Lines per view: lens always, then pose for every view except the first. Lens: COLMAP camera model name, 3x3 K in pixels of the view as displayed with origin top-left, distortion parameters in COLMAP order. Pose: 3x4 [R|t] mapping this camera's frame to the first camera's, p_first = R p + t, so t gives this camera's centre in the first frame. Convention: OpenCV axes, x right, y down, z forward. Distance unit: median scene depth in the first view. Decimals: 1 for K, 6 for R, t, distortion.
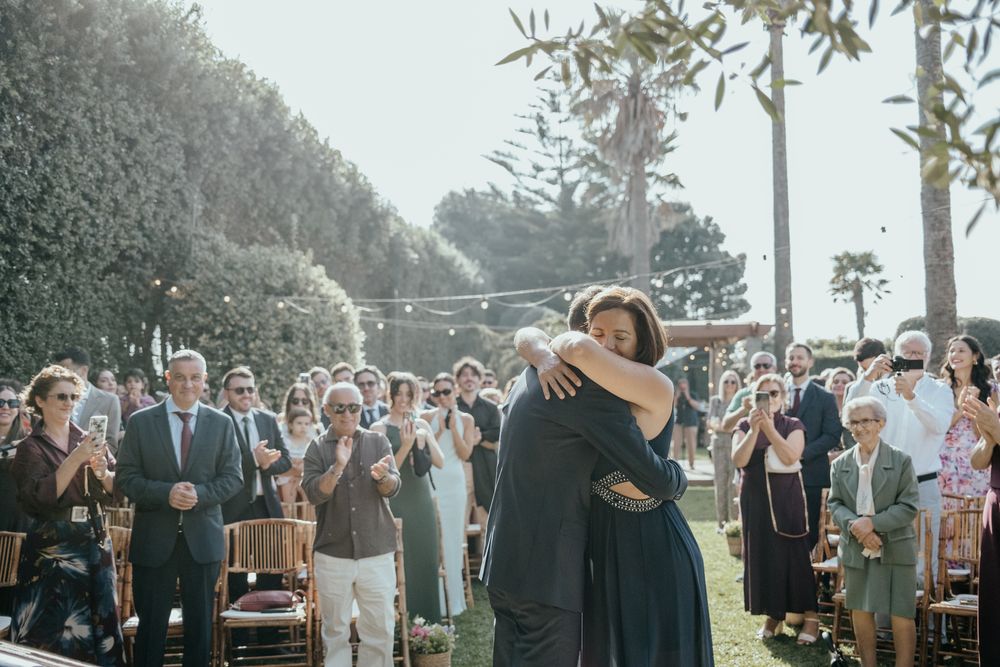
lens RADIAL K [[1100.0, 0, 500.0], [0, 1100.0, 333.5], [0, 0, 1]] dist [0.006138, 0.033804]
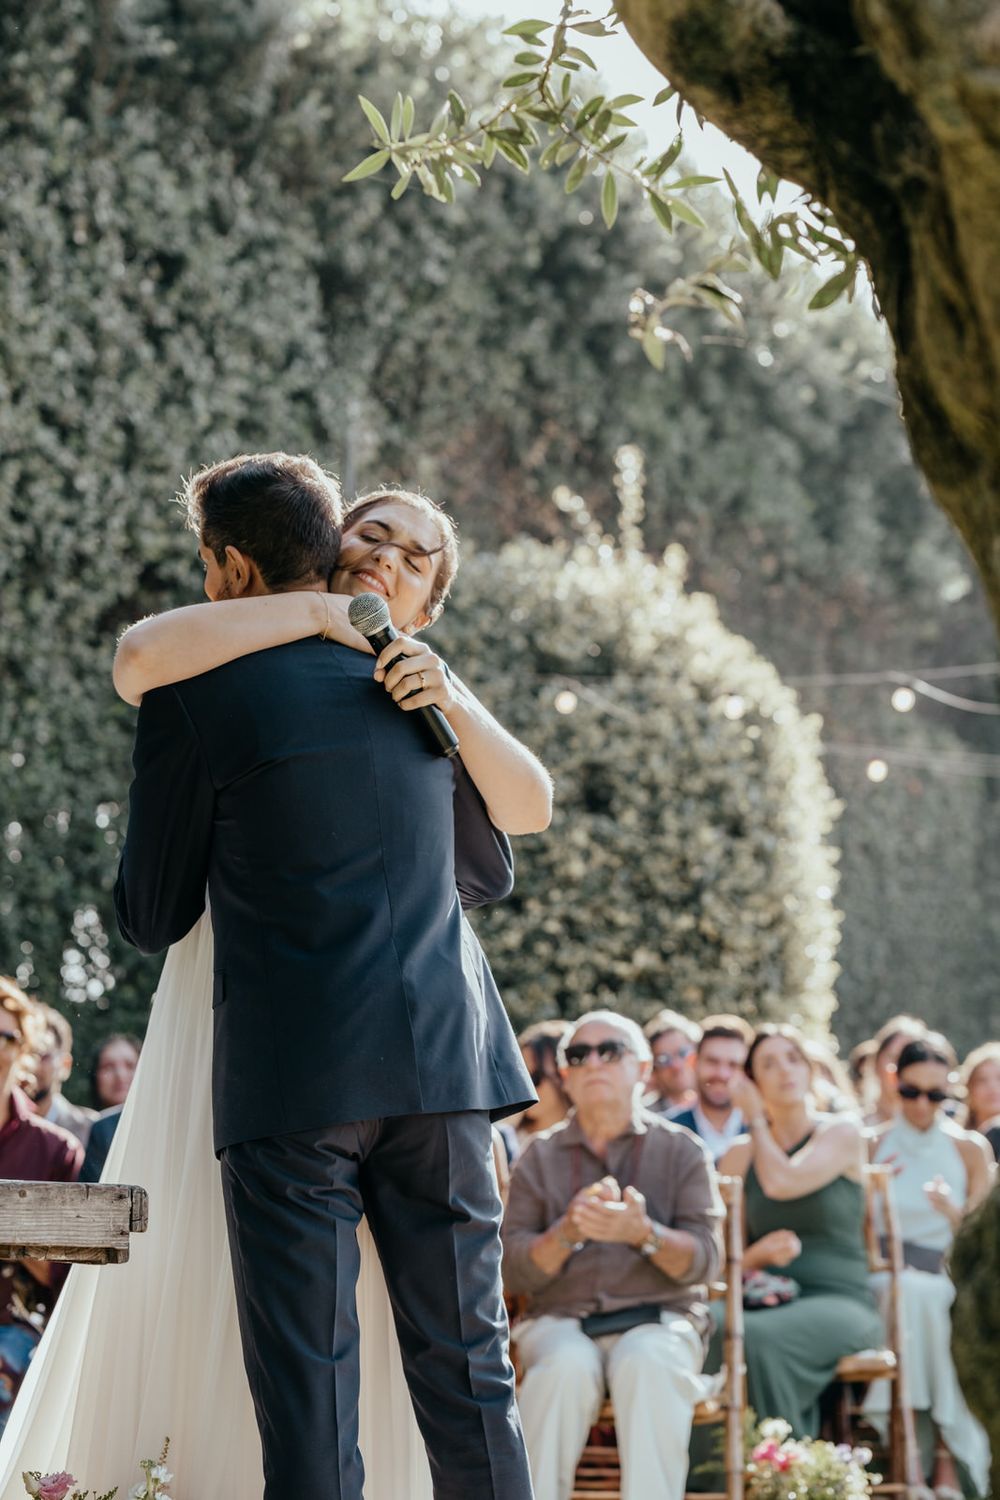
lens RADIAL K [[3991.6, 0, 500.0], [0, 3991.6, 750.0], [0, 0, 1]] dist [0.241715, -0.849269]
pose [[0.963378, -0.015997, -0.267668, 0.119463], [0.005669, 0.999211, -0.039313, 0.038275], [0.268086, 0.036355, 0.962709, -0.233650]]
